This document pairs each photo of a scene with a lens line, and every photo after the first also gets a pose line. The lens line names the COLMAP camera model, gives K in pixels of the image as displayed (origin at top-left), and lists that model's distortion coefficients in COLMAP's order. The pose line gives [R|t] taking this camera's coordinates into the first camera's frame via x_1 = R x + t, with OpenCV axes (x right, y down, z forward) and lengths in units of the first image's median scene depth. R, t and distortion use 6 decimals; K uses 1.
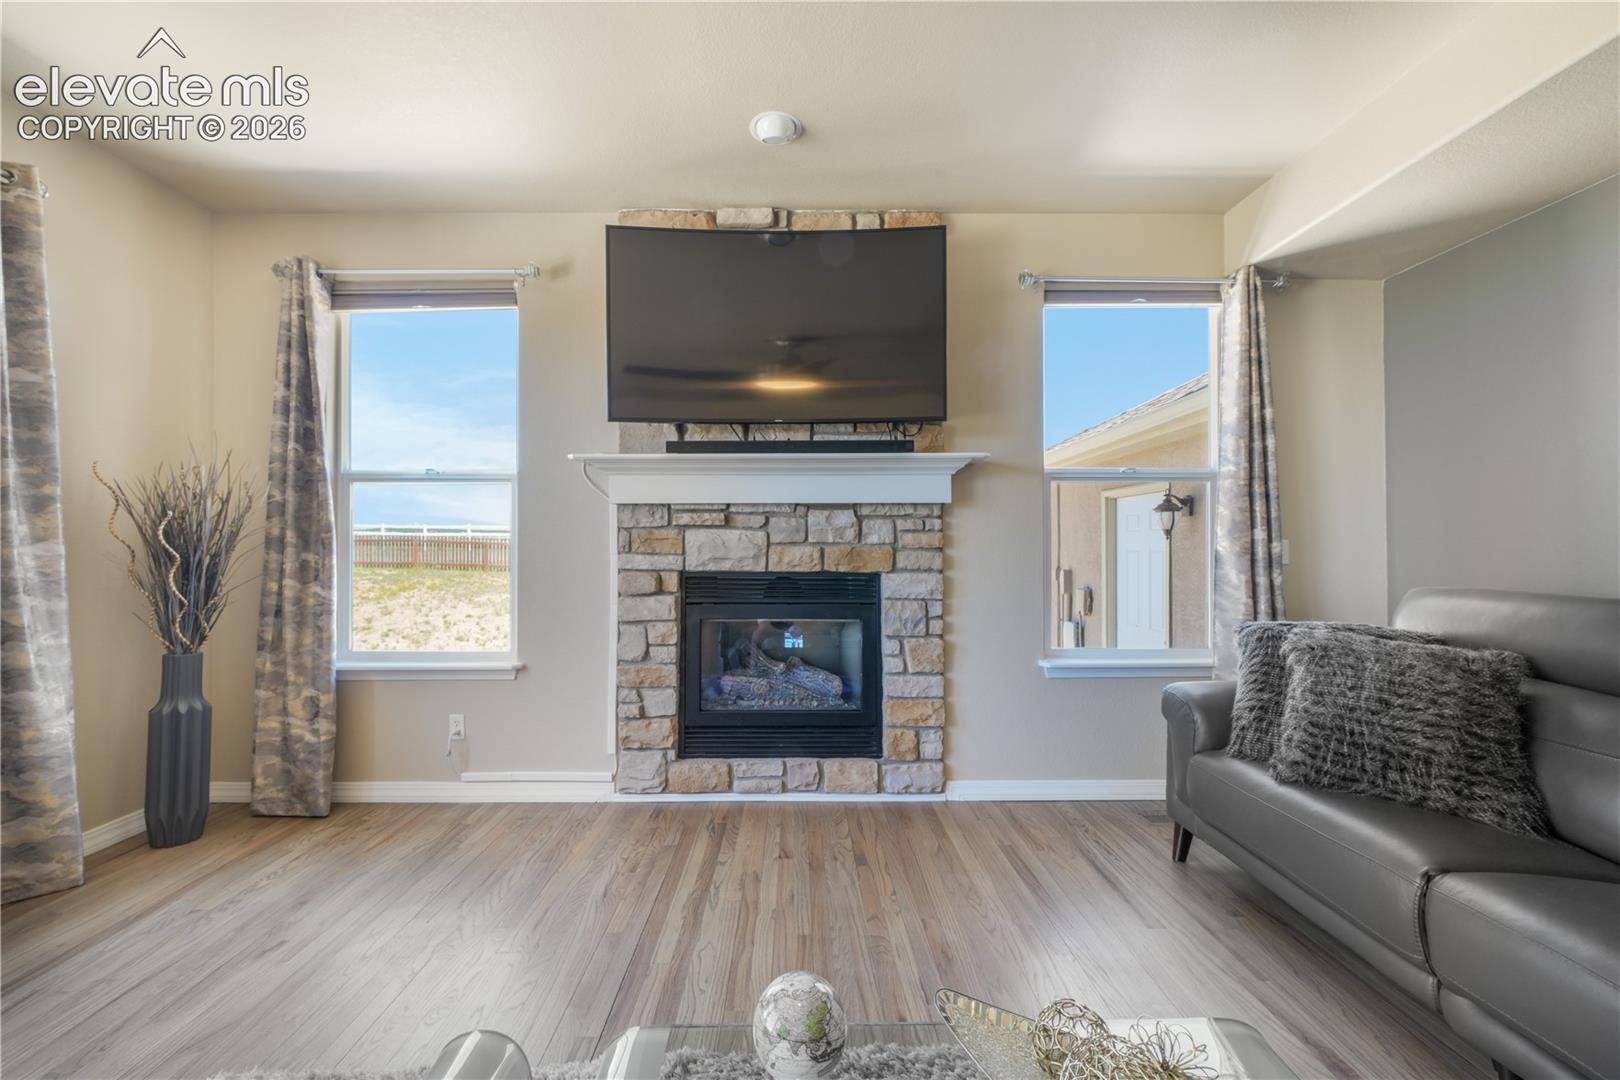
lens RADIAL K [[673.9, 0, 798.6], [0, 673.9, 539.6], [0, 0, 1]] dist [-0.000254, 0.002525]
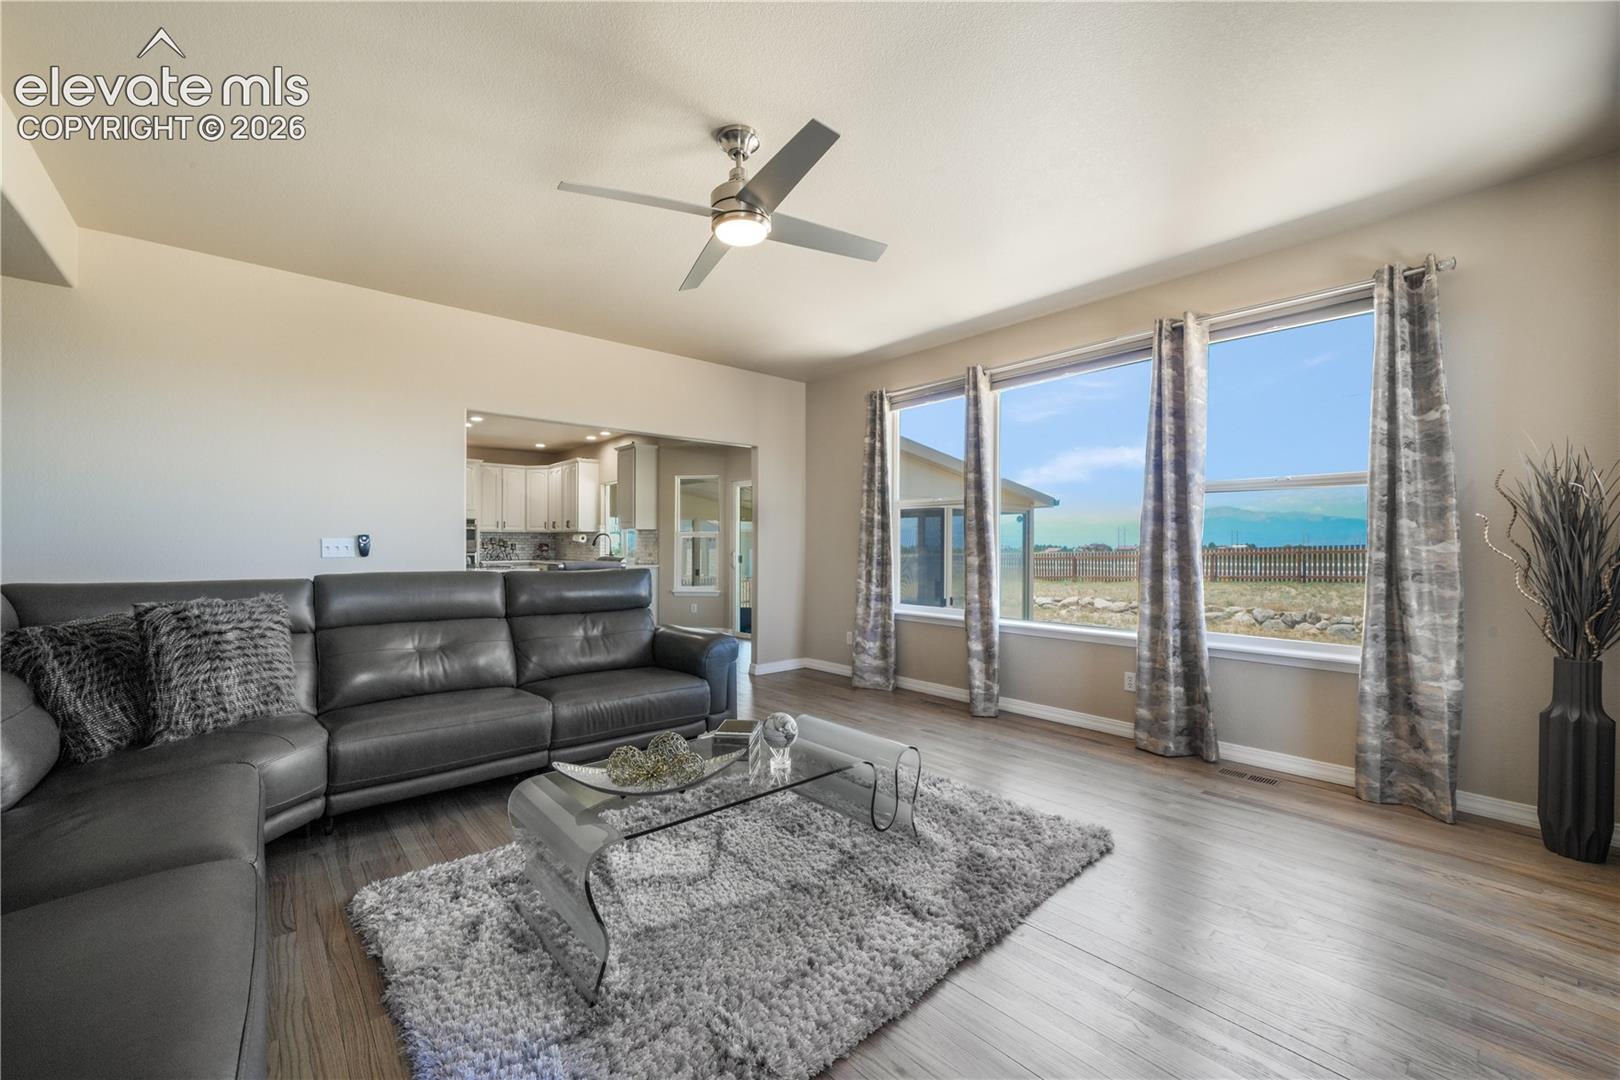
lens RADIAL K [[673.9, 0, 806.2], [0, 673.9, 538.4], [0, 0, 1]] dist [-0.000254, 0.002525]
pose [[-0.766793, -0.006493, -0.641862, 0.418907], [-0.000100, 0.999950, -0.009997, 0.006366], [0.641894, -0.007601, -0.766755, 0.816261]]
